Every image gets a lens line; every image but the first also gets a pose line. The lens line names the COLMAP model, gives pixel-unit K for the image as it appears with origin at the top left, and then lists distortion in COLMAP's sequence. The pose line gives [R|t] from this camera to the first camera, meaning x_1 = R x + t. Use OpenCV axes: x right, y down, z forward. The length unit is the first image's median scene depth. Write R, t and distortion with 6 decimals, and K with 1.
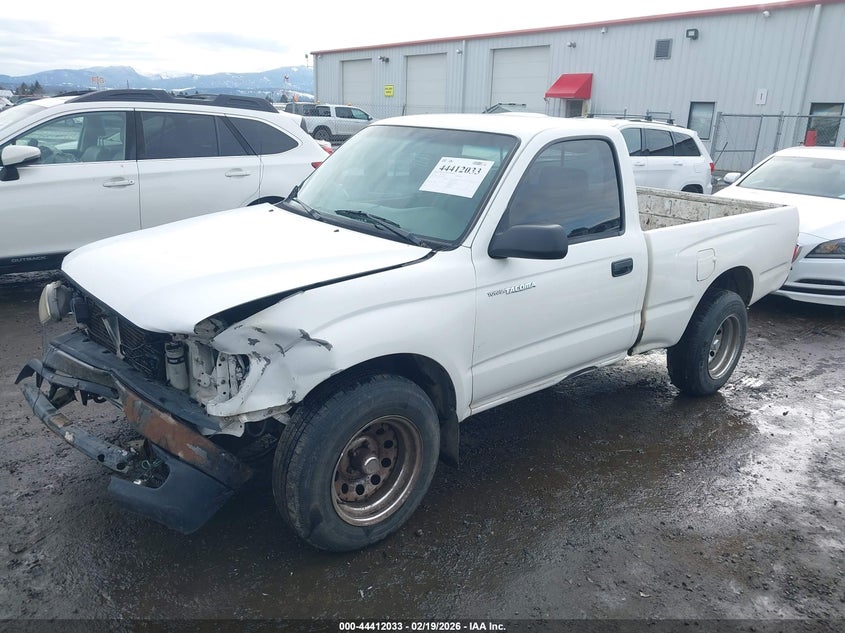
lens RADIAL K [[642.3, 0, 417.1], [0, 642.3, 314.6], [0, 0, 1]] dist [-0.010142, -0.004487]
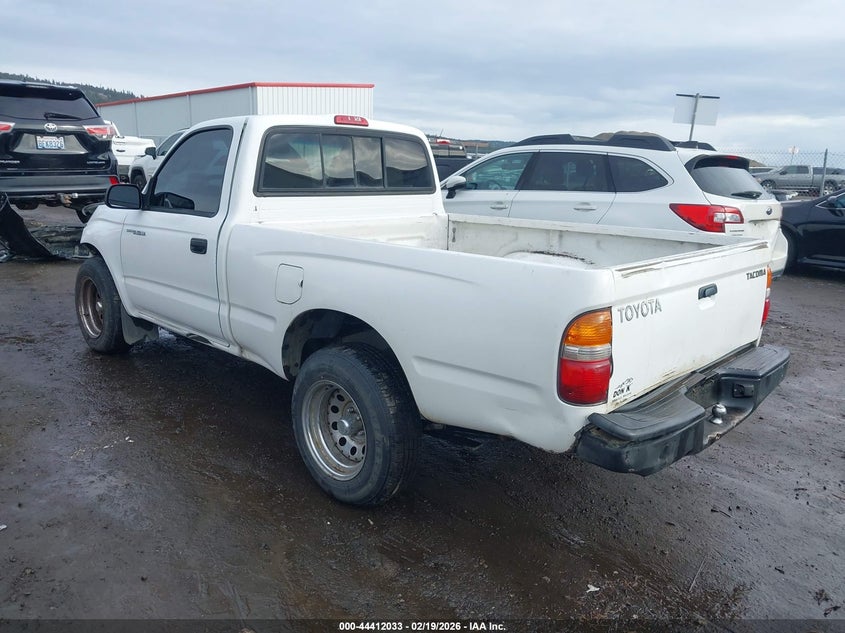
lens RADIAL K [[642.3, 0, 417.1], [0, 642.3, 314.6], [0, 0, 1]] dist [-0.010142, -0.004487]
pose [[0.072882, 0.186647, -0.979720, 0.756097], [-0.316349, 0.935932, 0.154772, -0.131806], [0.945839, 0.298653, 0.127258, 0.660585]]
